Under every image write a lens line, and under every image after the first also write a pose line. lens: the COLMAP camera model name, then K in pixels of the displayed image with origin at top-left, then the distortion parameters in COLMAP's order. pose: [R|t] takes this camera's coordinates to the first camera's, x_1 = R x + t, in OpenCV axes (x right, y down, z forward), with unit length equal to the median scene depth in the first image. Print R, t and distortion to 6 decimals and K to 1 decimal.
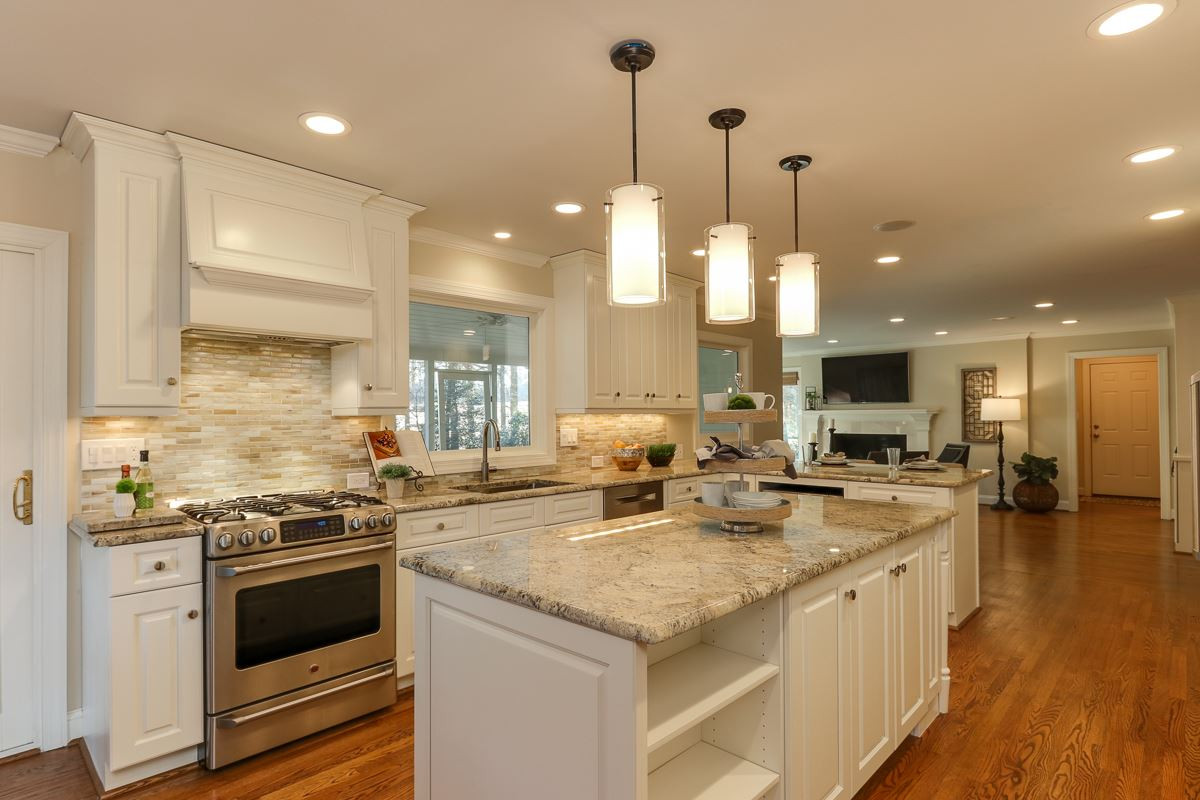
lens RADIAL K [[623.3, 0, 599.6], [0, 623.3, 401.3], [0, 0, 1]] dist [-0.007571, 0.000232]
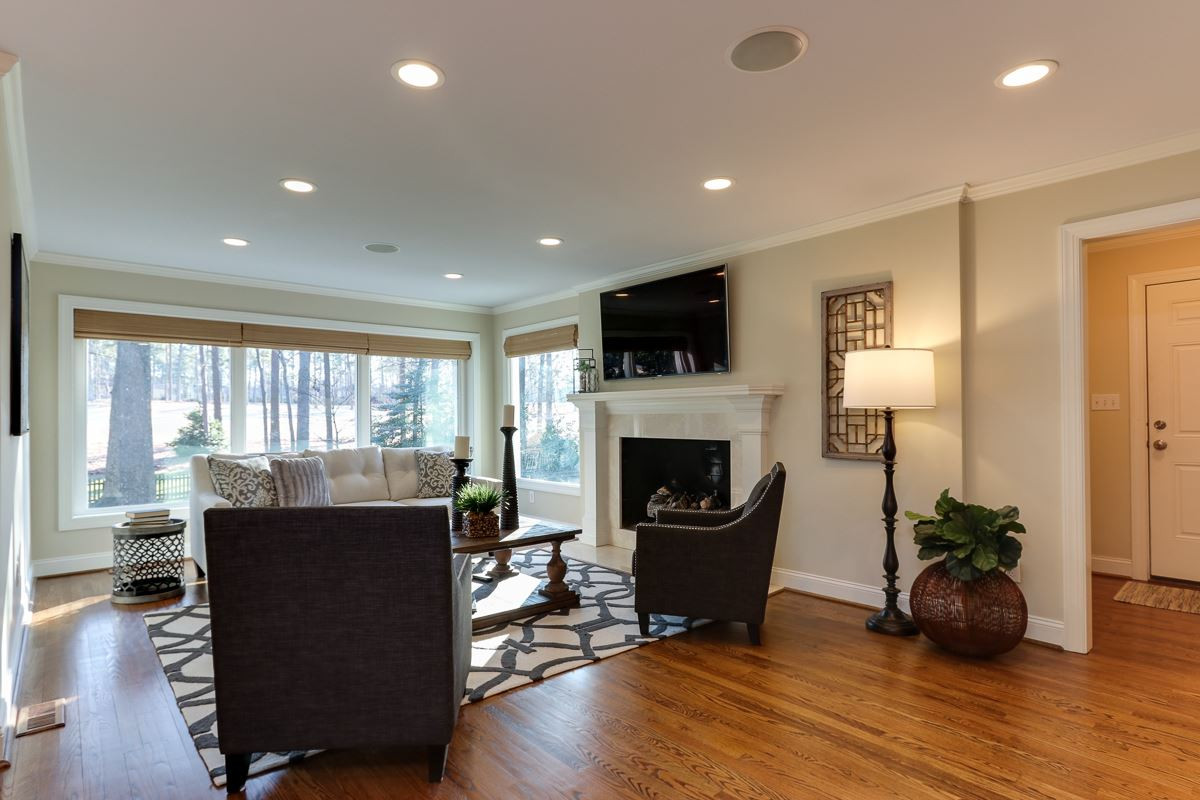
lens RADIAL K [[623.3, 0, 595.1], [0, 623.3, 402.4], [0, 0, 1]] dist [-0.007571, 0.000232]
pose [[0.994959, -0.002191, -0.100260, 0.489953], [0.002482, 0.999993, 0.002779, 0.025485], [0.100254, -0.003014, 0.994957, 0.574231]]
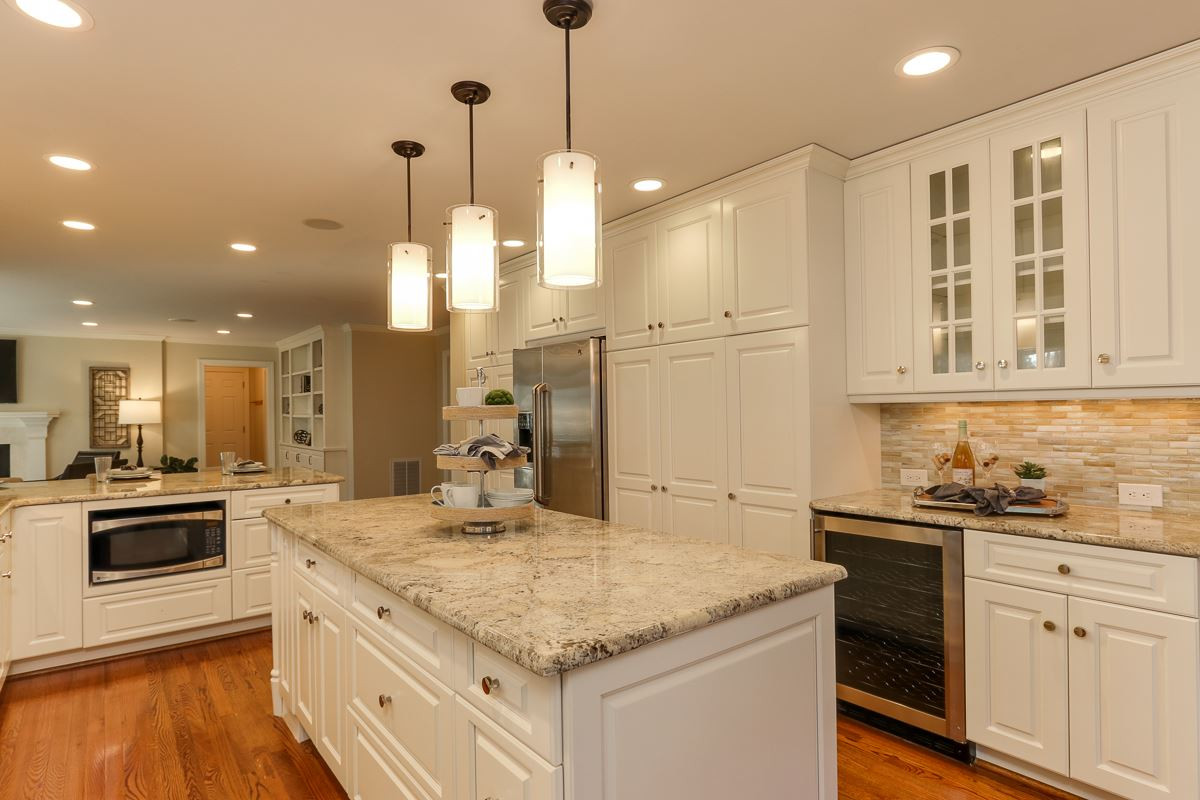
lens RADIAL K [[623.3, 0, 562.3], [0, 623.3, 416.4], [0, 0, 1]] dist [-0.007571, 0.000232]
pose [[0.164409, -0.002691, 0.986389, -0.189488], [-0.012311, 0.999913, 0.004780, 0.006800], [-0.986315, -0.012930, 0.164362, 0.197776]]
